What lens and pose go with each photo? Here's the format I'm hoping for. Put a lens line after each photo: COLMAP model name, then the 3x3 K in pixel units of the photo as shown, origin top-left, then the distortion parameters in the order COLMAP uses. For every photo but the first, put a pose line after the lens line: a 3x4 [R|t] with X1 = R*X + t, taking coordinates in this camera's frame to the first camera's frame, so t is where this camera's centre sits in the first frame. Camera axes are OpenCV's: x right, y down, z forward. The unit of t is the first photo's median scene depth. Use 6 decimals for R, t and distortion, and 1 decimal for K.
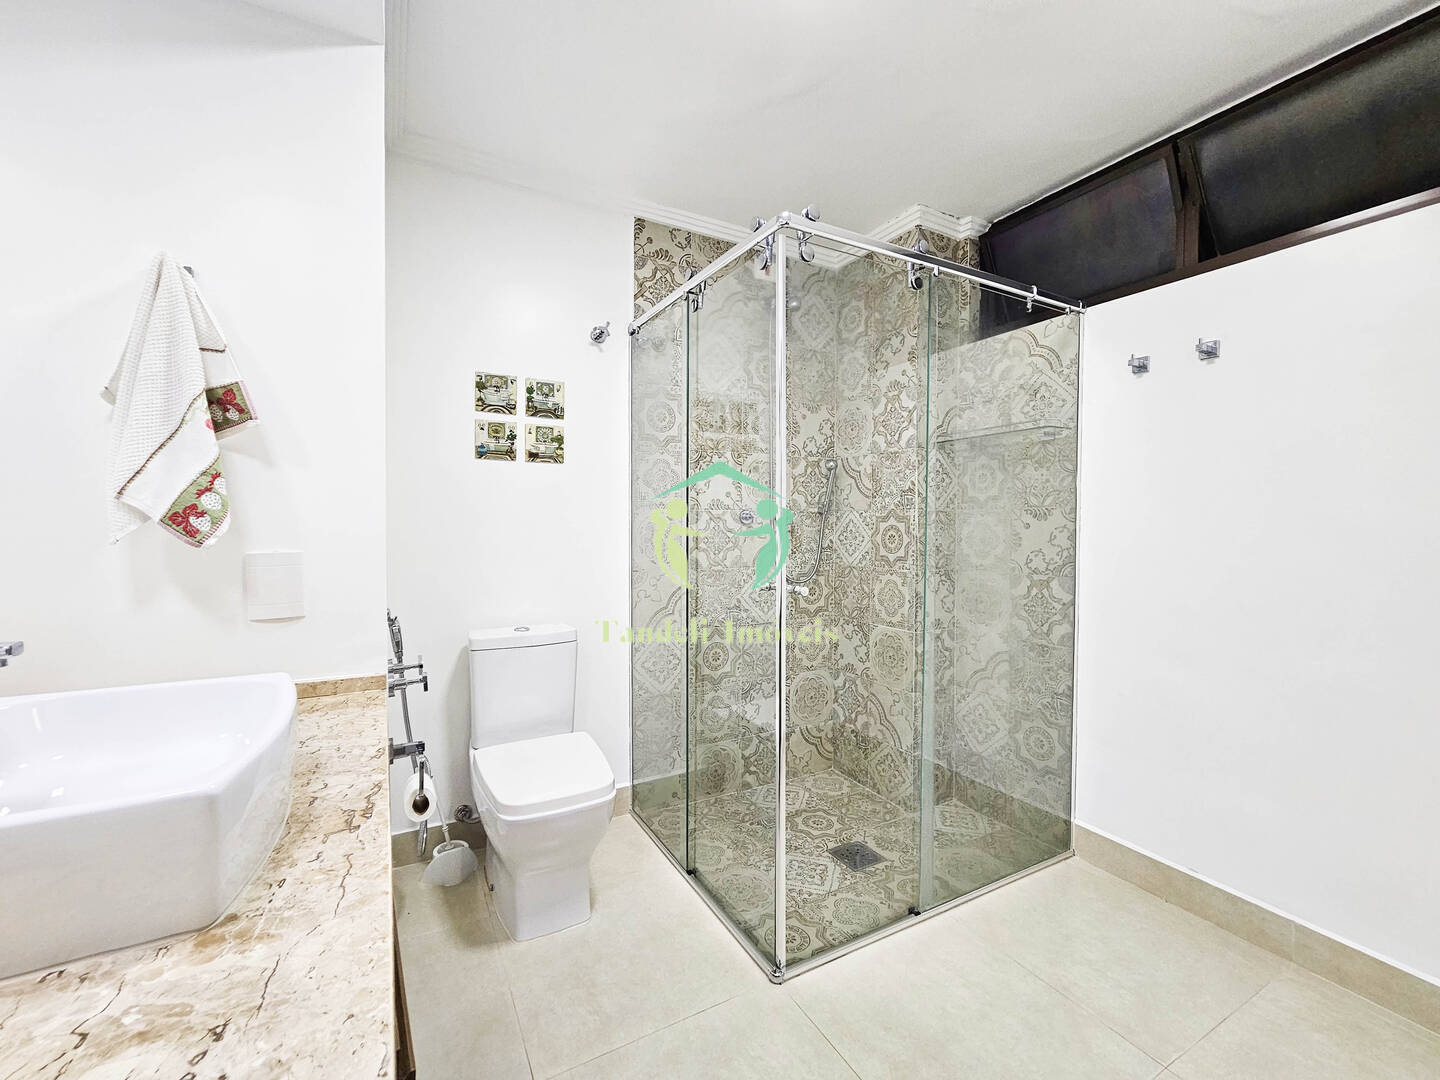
lens RADIAL K [[604.6, 0, 744.6], [0, 604.6, 538.0], [0, 0, 1]] dist [0.000600, 0.001839]
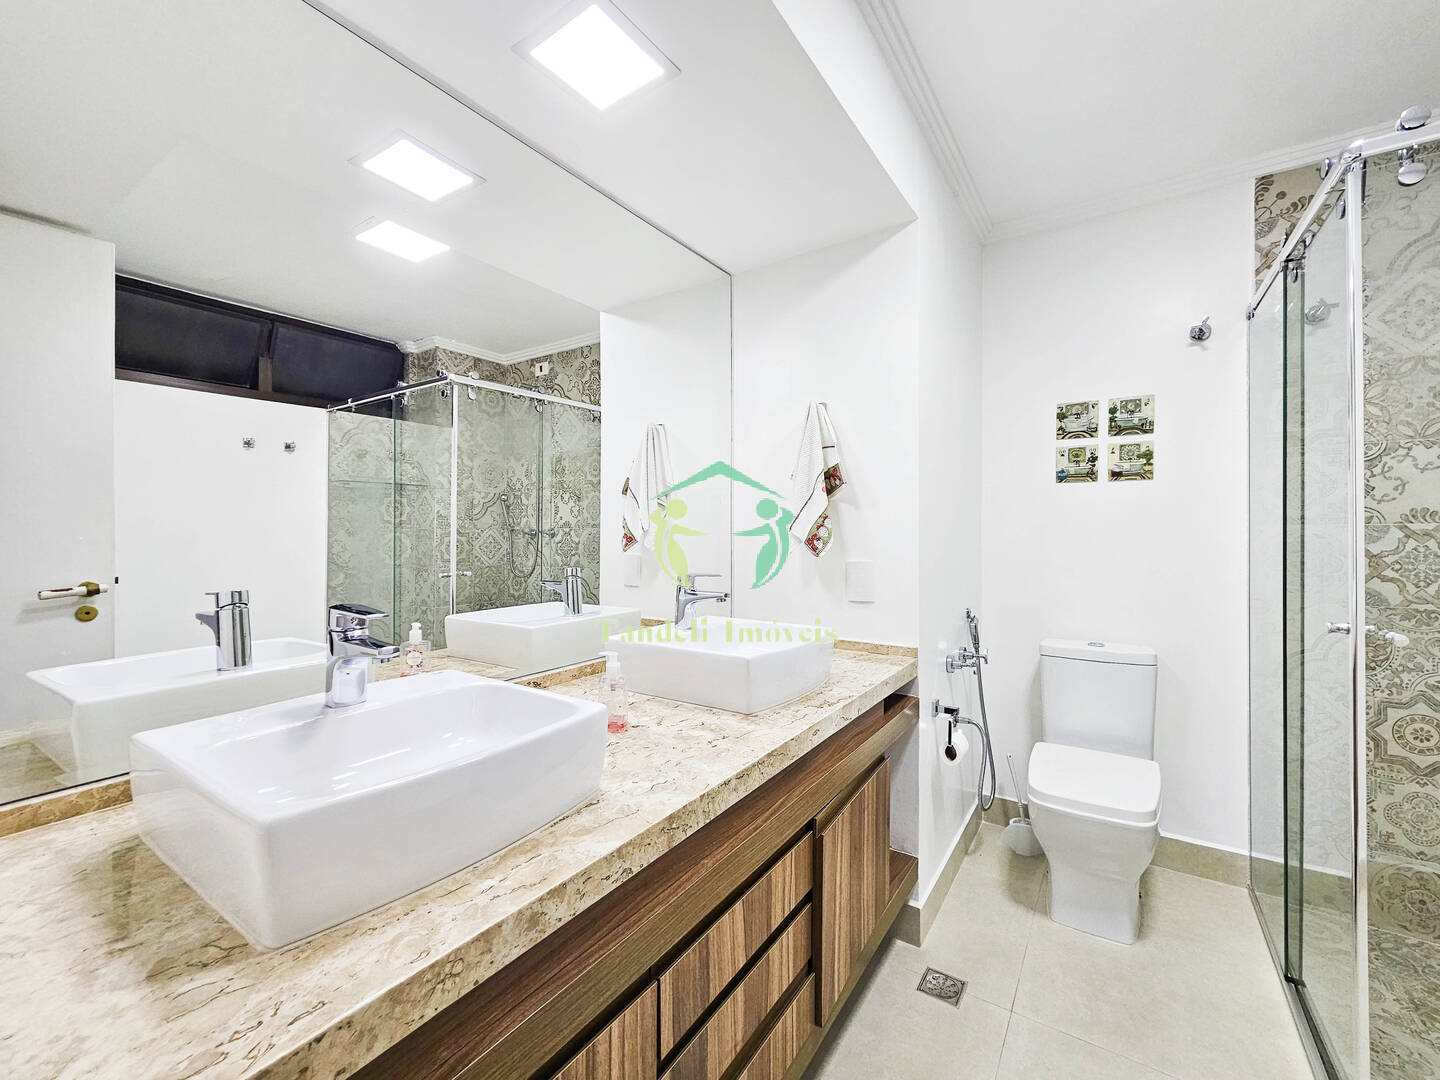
lens RADIAL K [[604.6, 0, 715.1], [0, 604.6, 549.1], [0, 0, 1]] dist [0.000600, 0.001839]
pose [[0.440448, 0.017051, -0.897616, 0.262795], [-0.020070, 0.999757, 0.009143, -0.008060], [0.897554, 0.013988, 0.440683, -0.040602]]
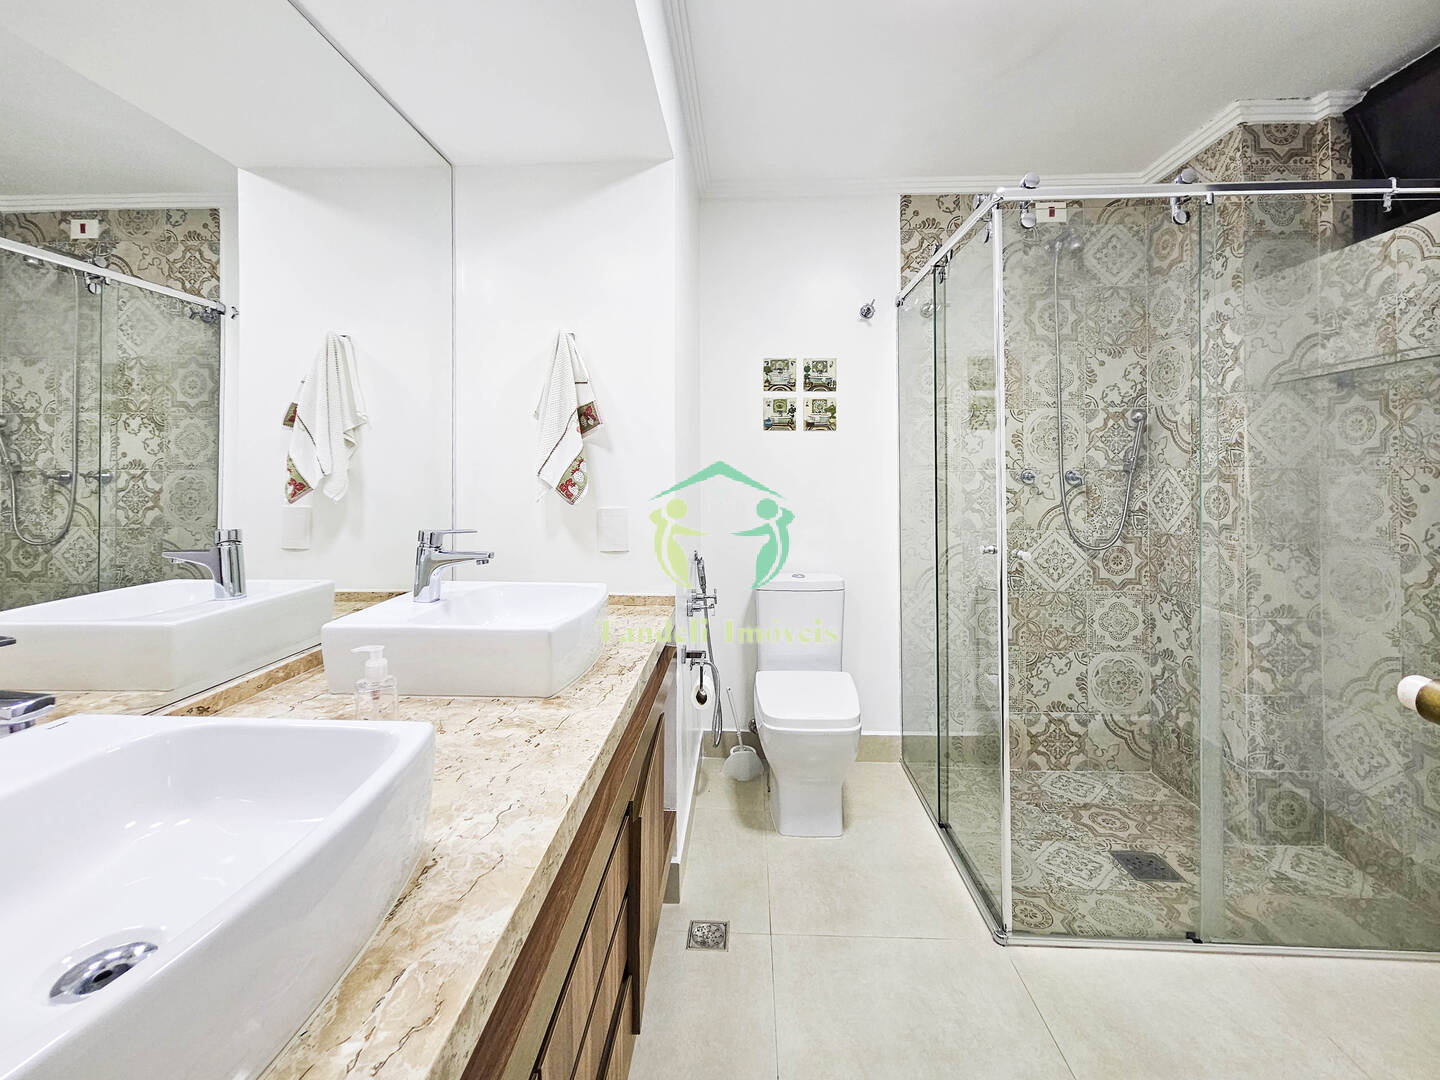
lens RADIAL K [[638.8, 0, 728.8], [0, 638.8, 483.8], [0, 0, 1]] dist [0.001430, 0.001725]
pose [[0.847842, 0.000957, -0.530248, 0.163373], [-0.007612, 0.999917, -0.010366, -0.011331], [0.530194, 0.012825, 0.847779, -0.107238]]
